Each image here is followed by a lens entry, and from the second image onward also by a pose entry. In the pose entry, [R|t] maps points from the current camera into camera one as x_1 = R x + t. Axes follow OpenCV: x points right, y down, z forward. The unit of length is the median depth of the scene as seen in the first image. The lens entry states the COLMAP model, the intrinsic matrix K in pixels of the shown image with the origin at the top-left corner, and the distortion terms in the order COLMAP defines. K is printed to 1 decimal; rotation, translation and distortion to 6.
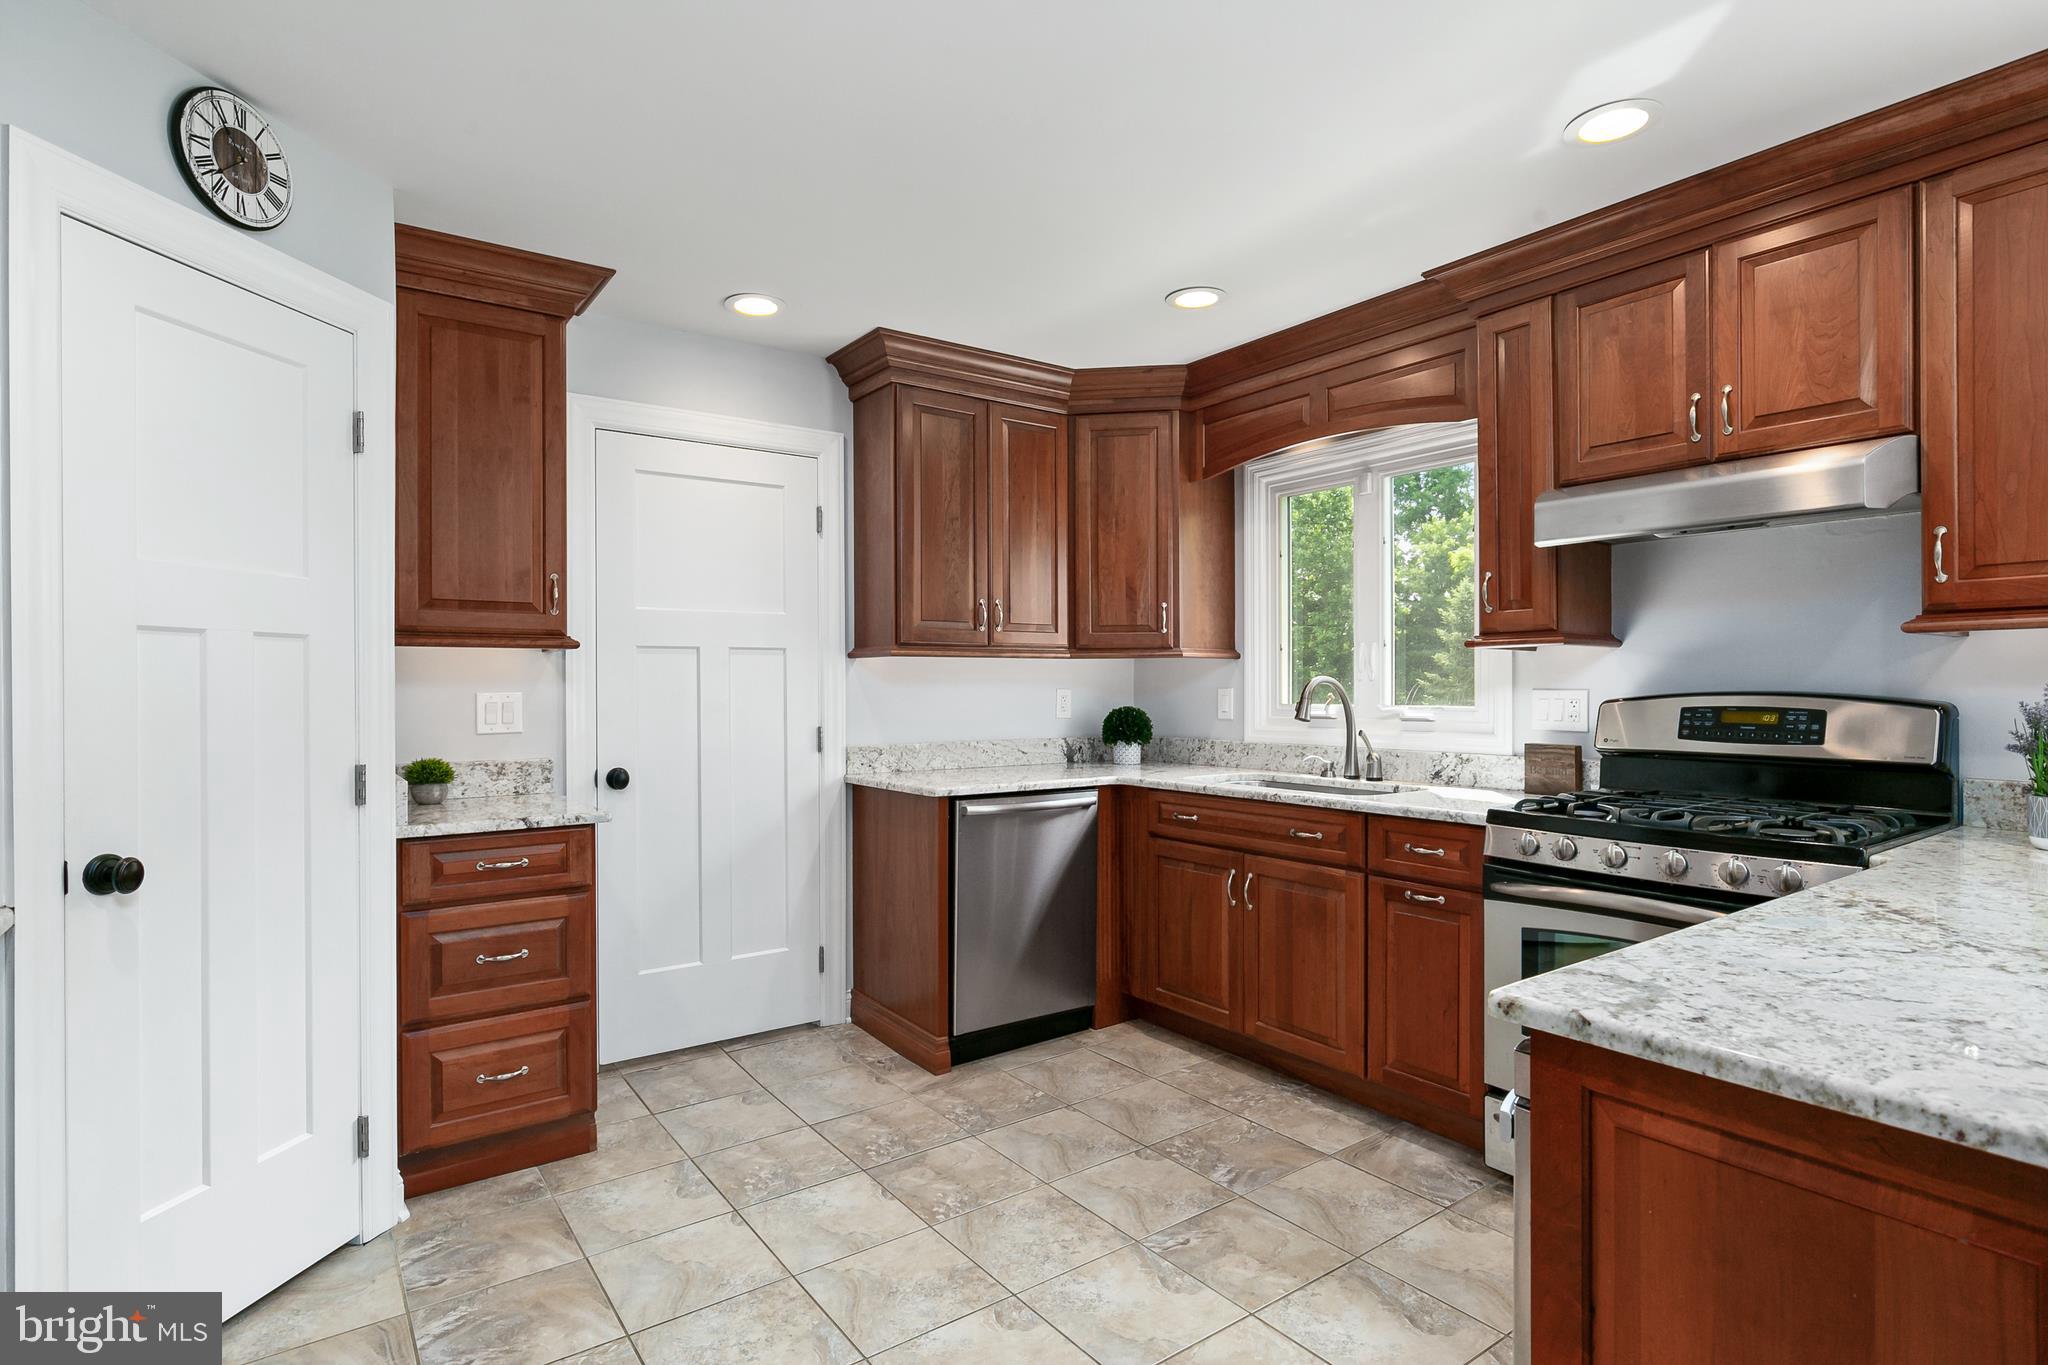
lens RADIAL K [[1015.1, 0, 996.7], [0, 1015.1, 685.5], [0, 0, 1]] dist [0.000627, 0.001101]
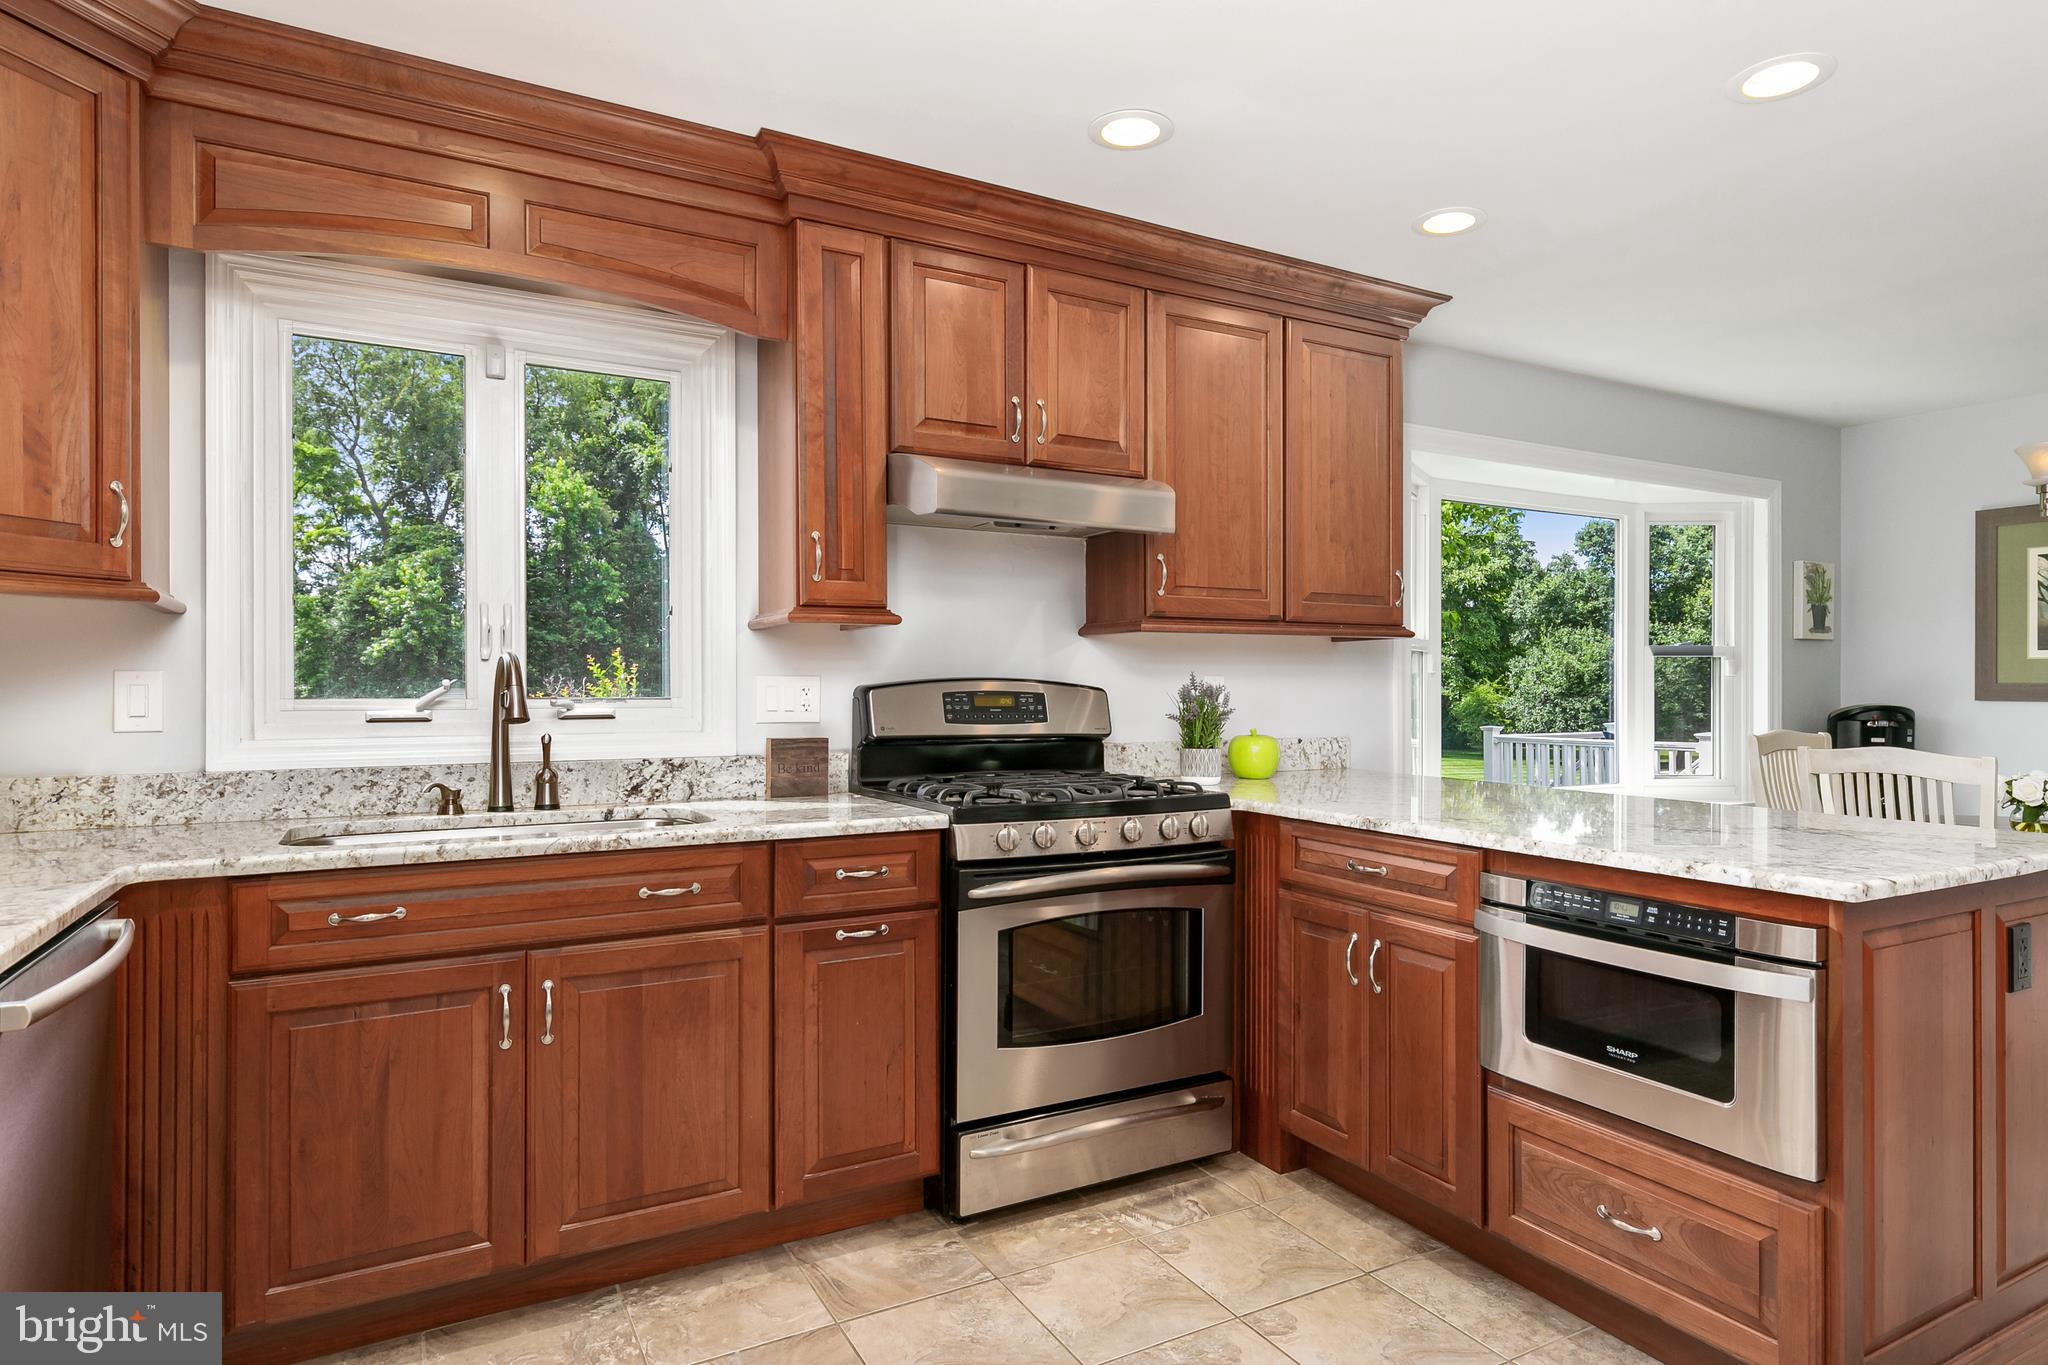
lens RADIAL K [[1153.1, 0, 1045.2], [0, 1153.1, 684.7], [0, 0, 1]] dist [0.015660, -0.009057]
pose [[0.100586, 0.005616, 0.994913, -0.449473], [-0.000833, 0.999984, -0.005561, 0.019067], [-0.994928, -0.000270, 0.100589, 0.743624]]
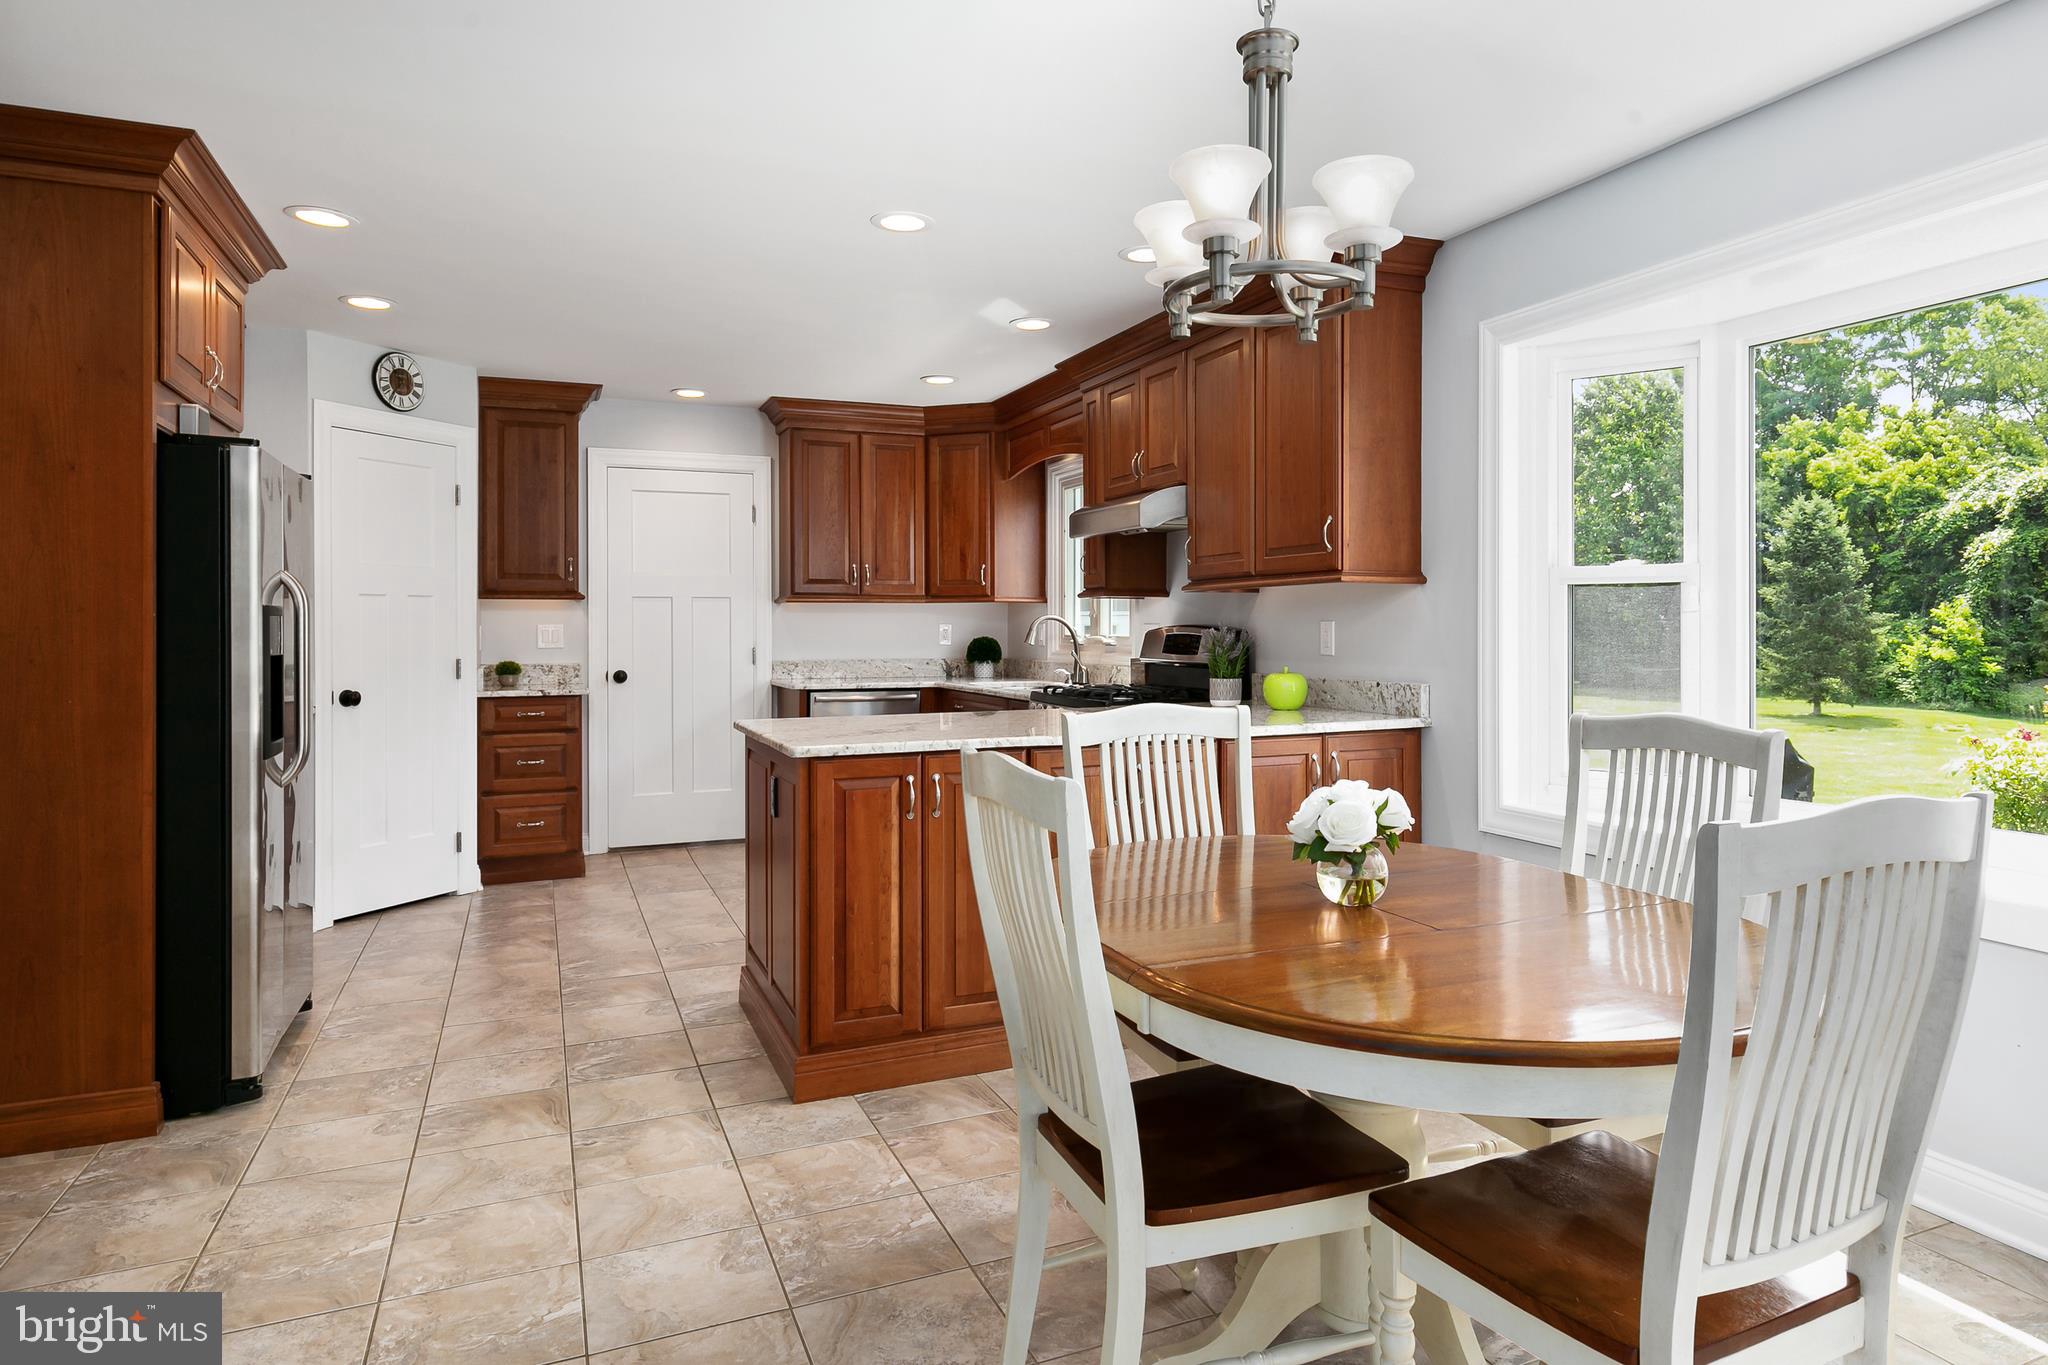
lens RADIAL K [[1153.1, 0, 1021.2], [0, 1153.1, 627.4], [0, 0, 1]] dist [0.015660, -0.009057]
pose [[0.977644, 0.002790, -0.210249, 0.801152], [-0.002378, 0.999995, 0.002212, 0.006267], [0.210254, -0.001663, 0.977645, -0.855440]]
